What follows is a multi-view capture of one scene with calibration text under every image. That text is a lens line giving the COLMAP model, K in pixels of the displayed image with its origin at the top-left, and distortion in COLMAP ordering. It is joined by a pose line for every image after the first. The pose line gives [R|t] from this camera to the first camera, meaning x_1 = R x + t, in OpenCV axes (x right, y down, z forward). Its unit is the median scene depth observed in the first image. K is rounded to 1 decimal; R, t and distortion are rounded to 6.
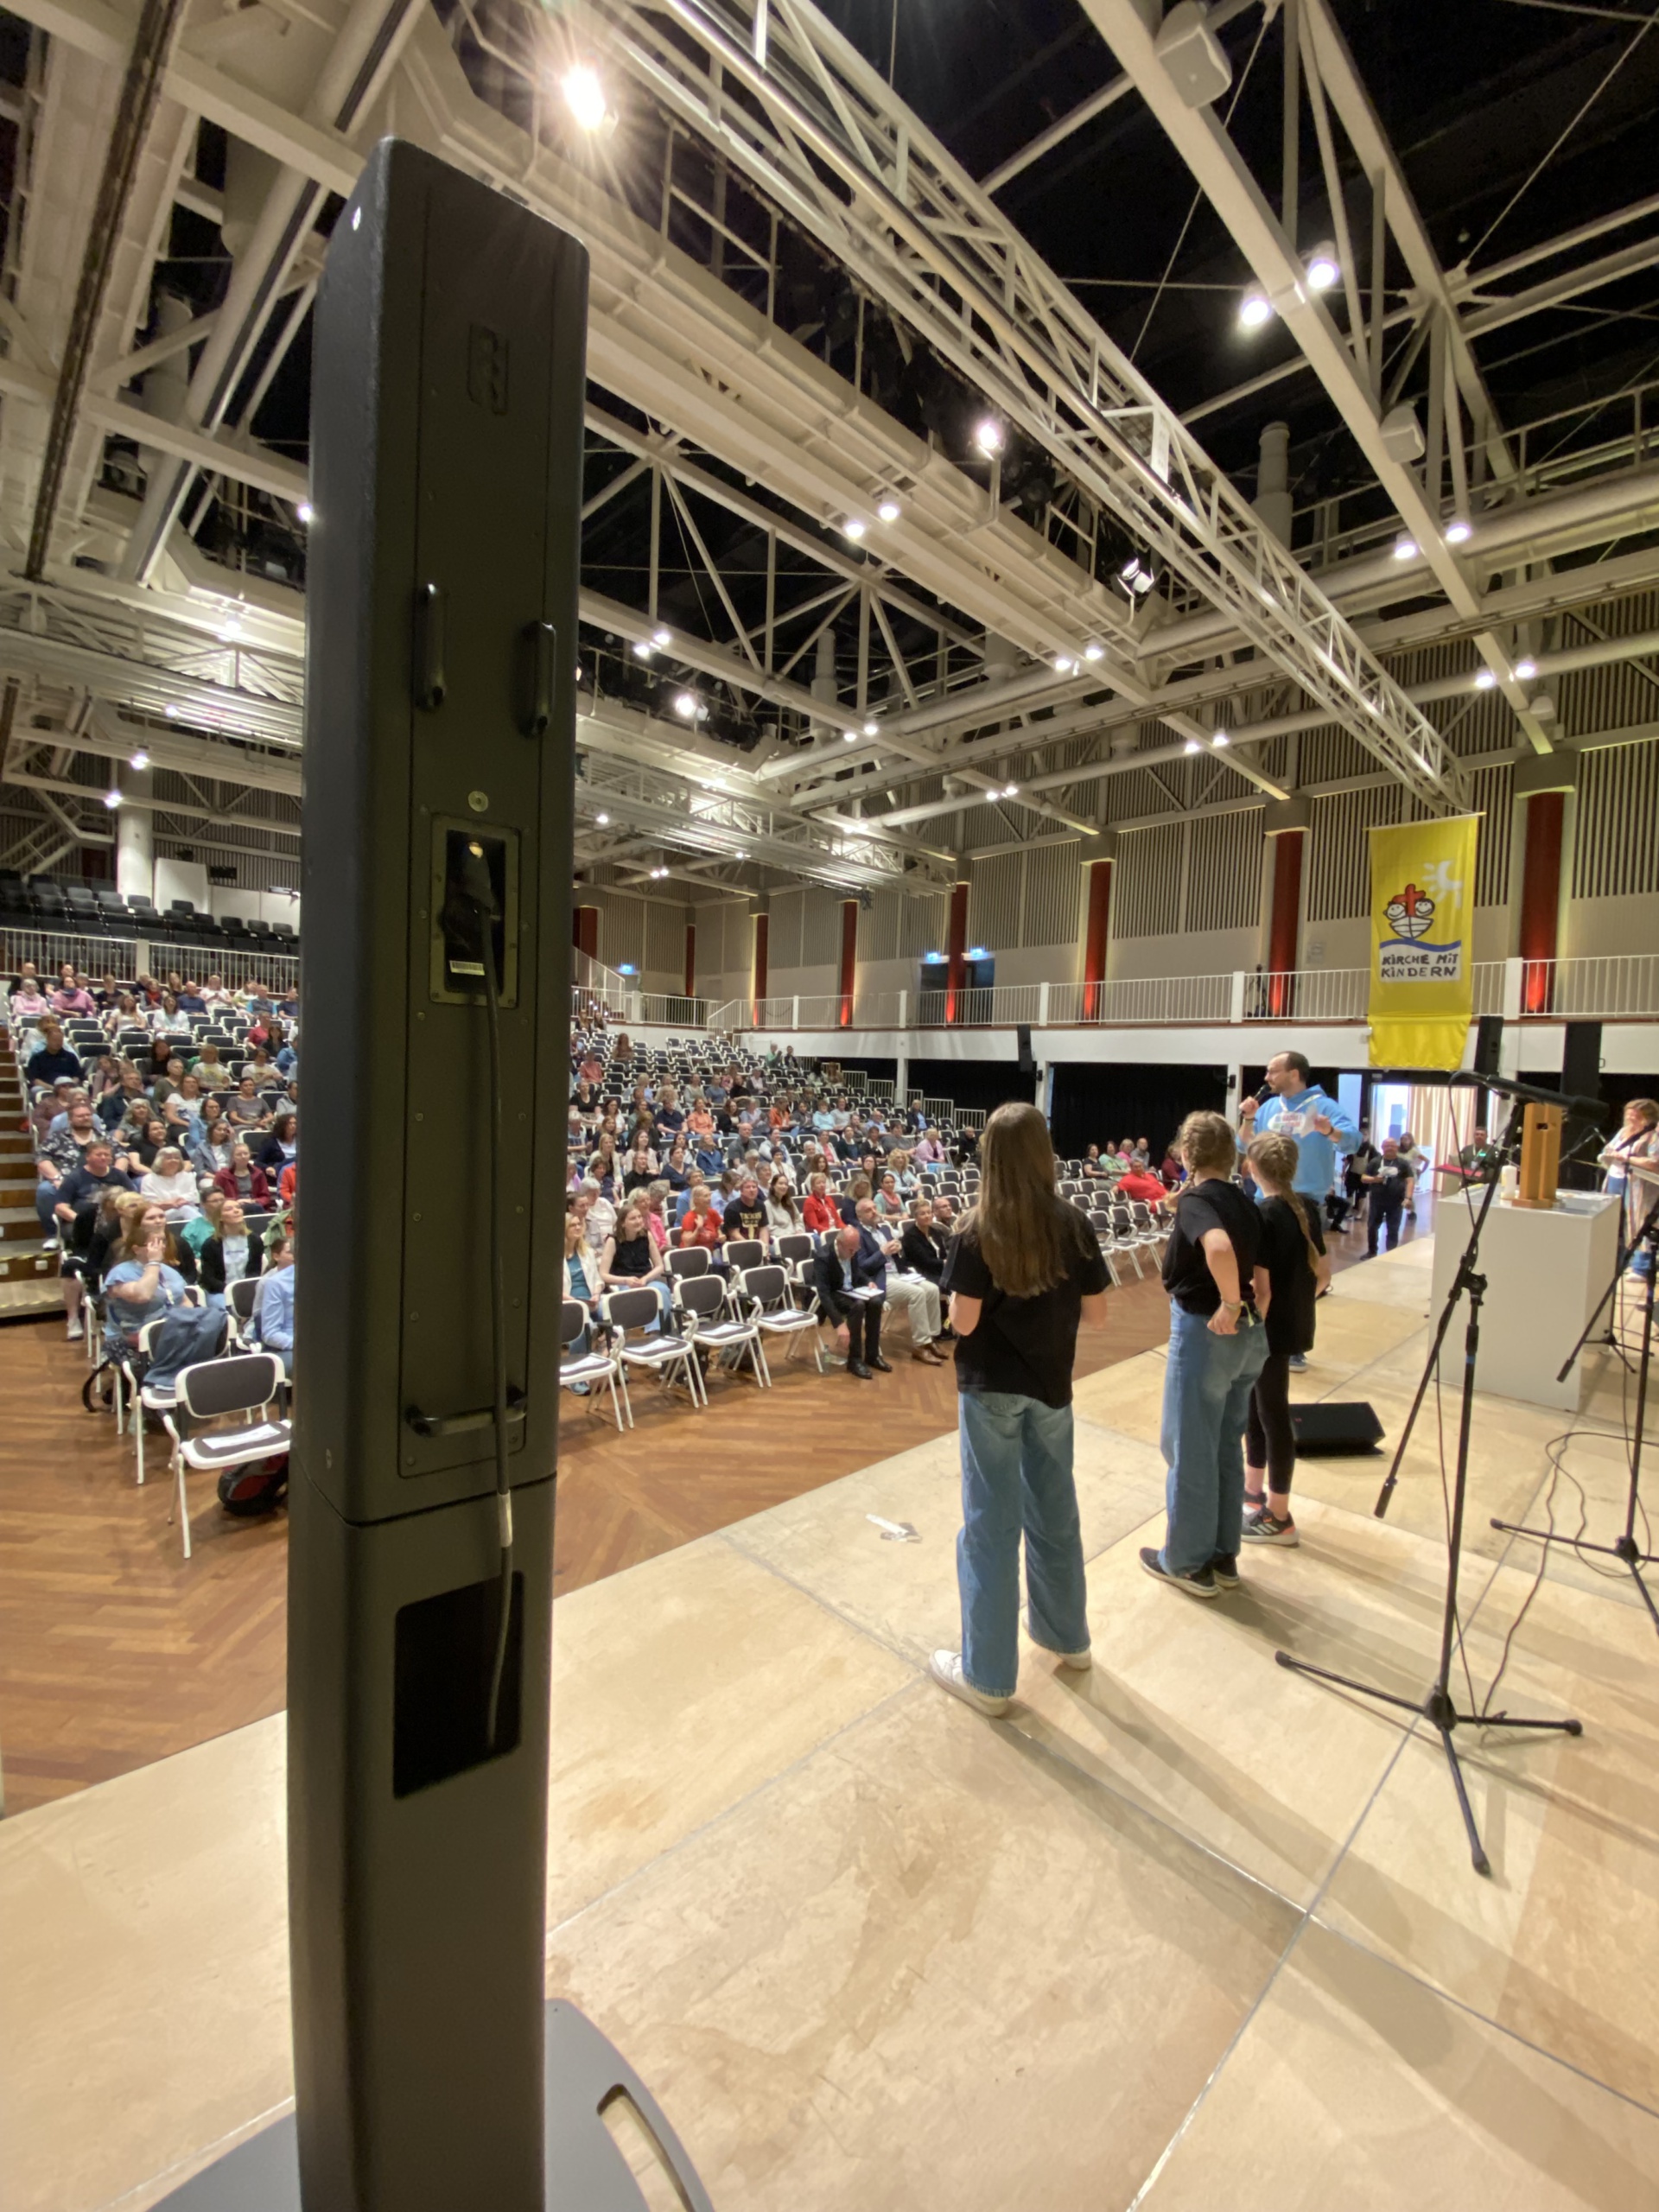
lens RADIAL K [[893.1, 0, 831.3], [0, 893.1, 1096.3], [0, 0, 1]] dist [-0.003385, -0.006744]
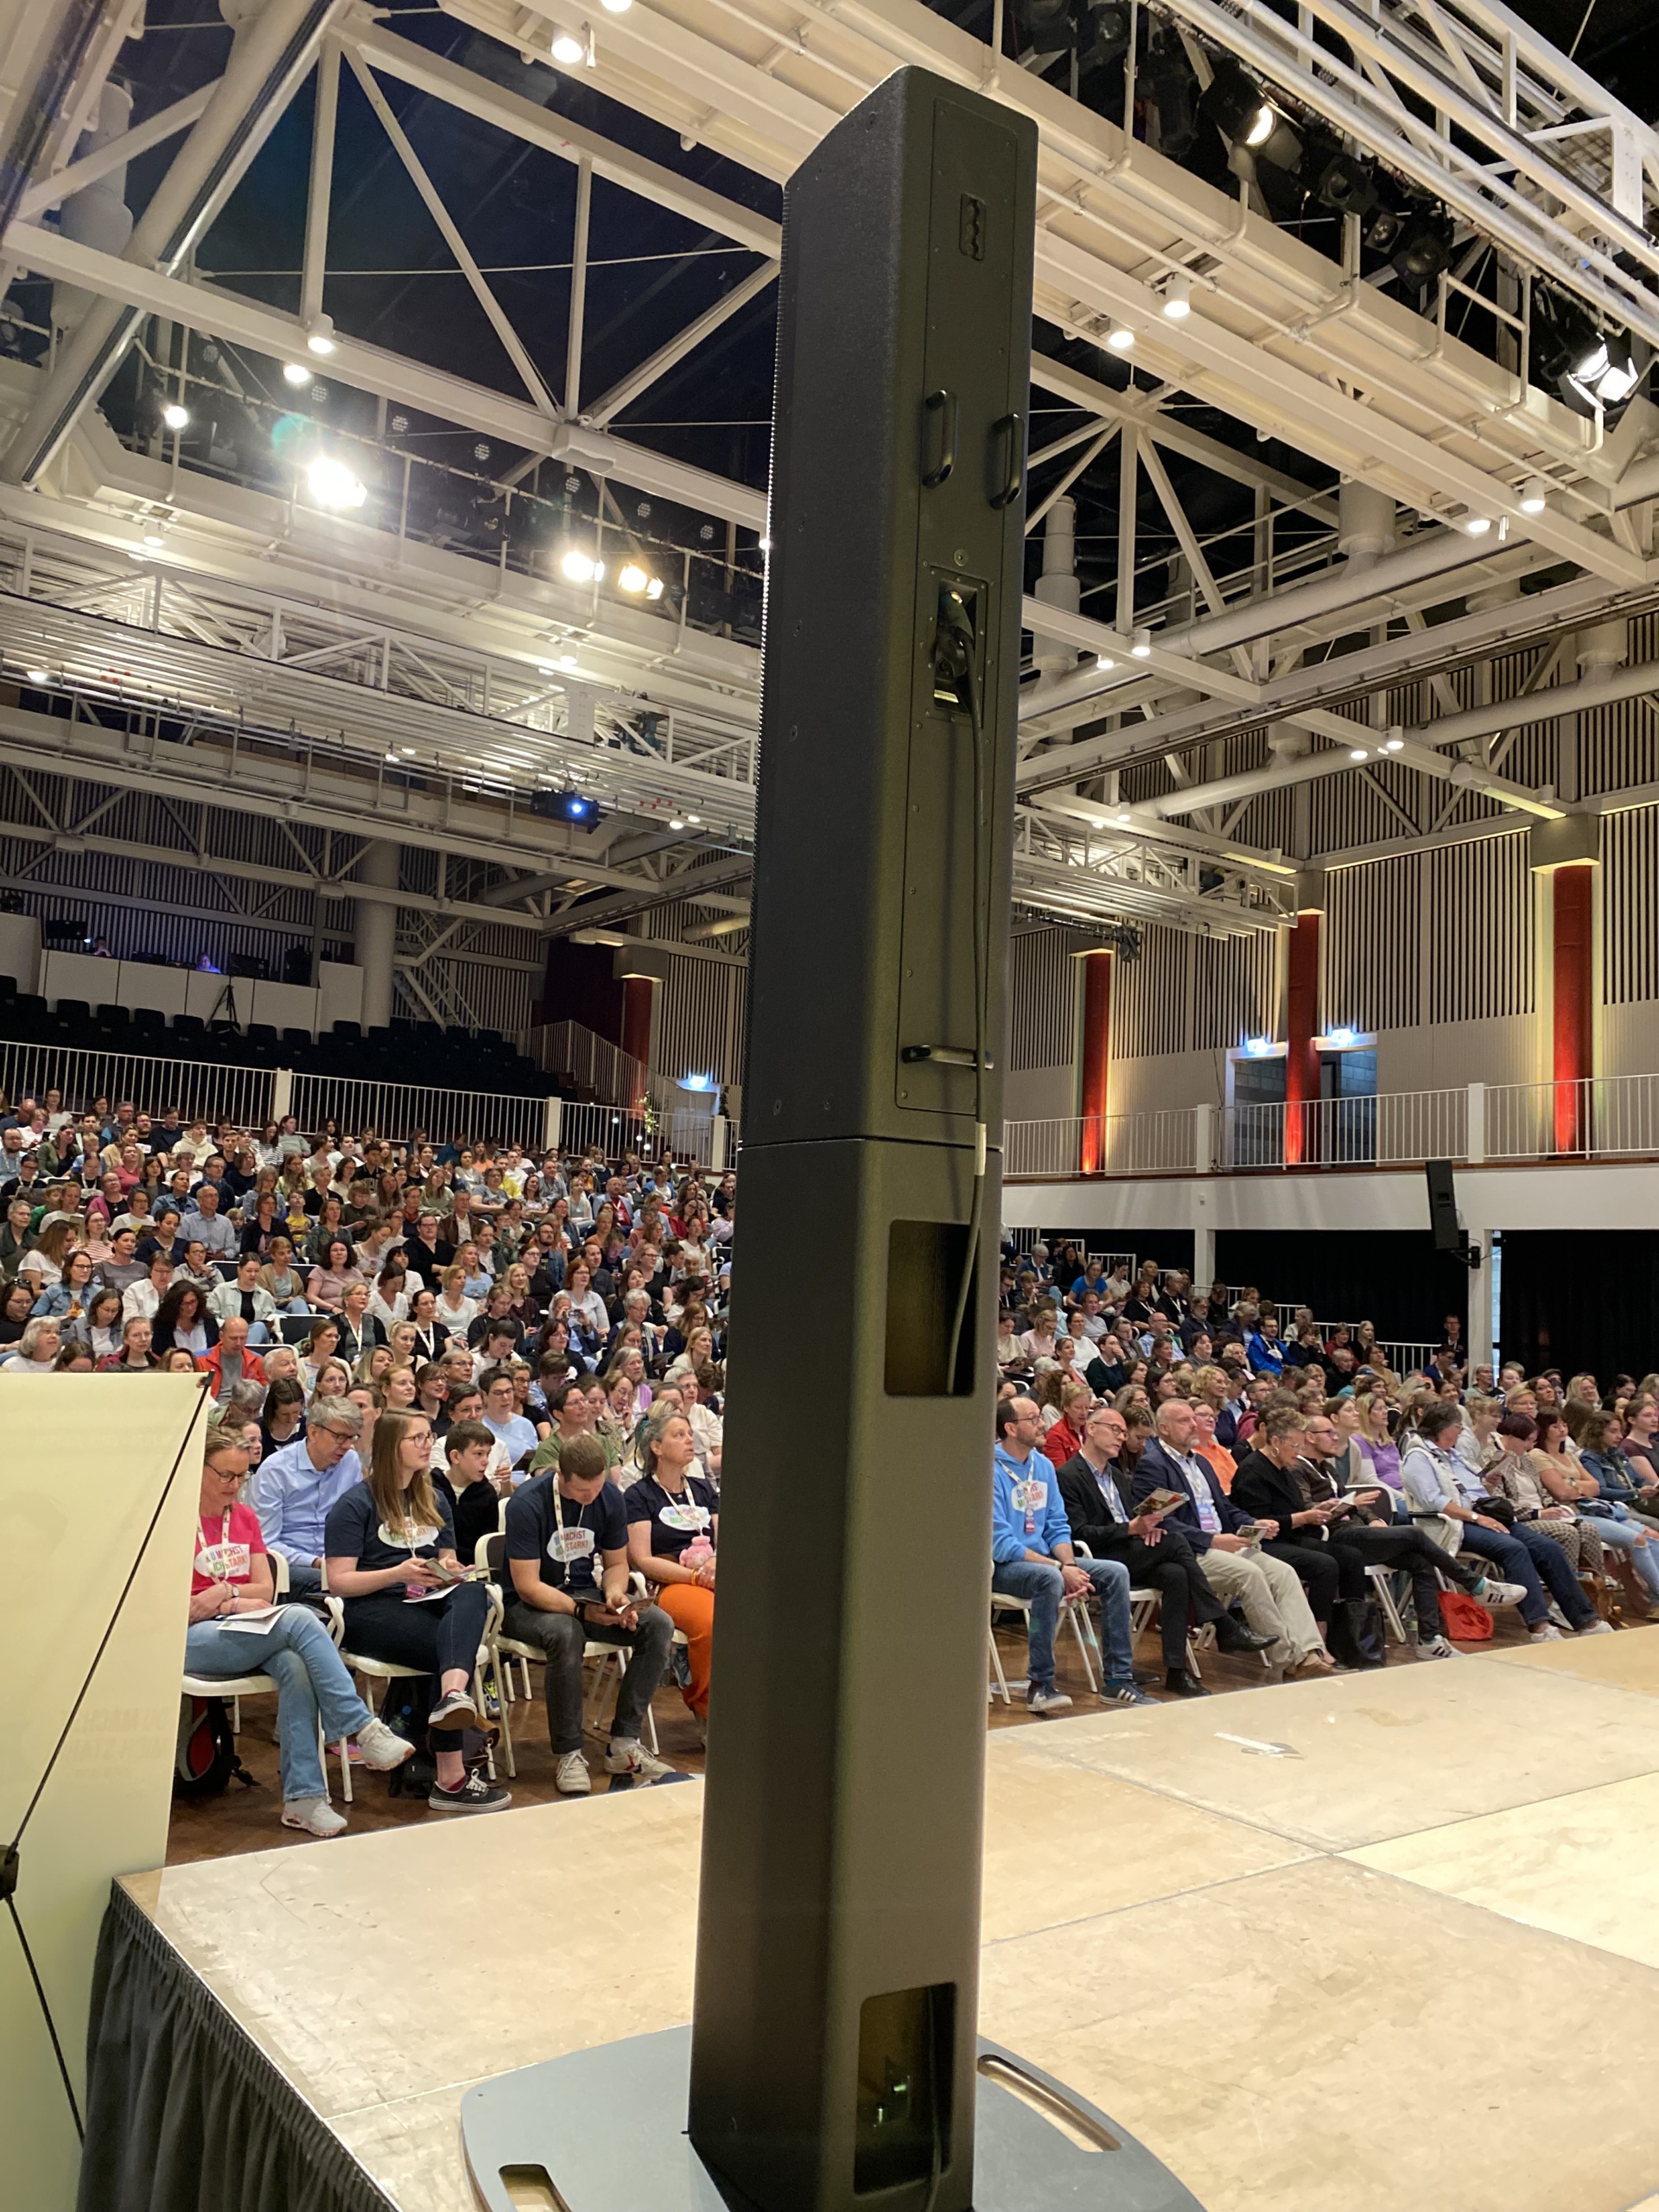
lens RADIAL K [[1674.3, 0, 810.2], [0, 1674.3, 1094.1], [0, 0, 1]] dist [0.007550, -0.005955]
pose [[0.989599, -0.008619, -0.143595, -0.020360], [-0.012812, 0.988956, -0.147658, 0.053609], [0.143281, 0.147962, 0.978559, -0.084640]]
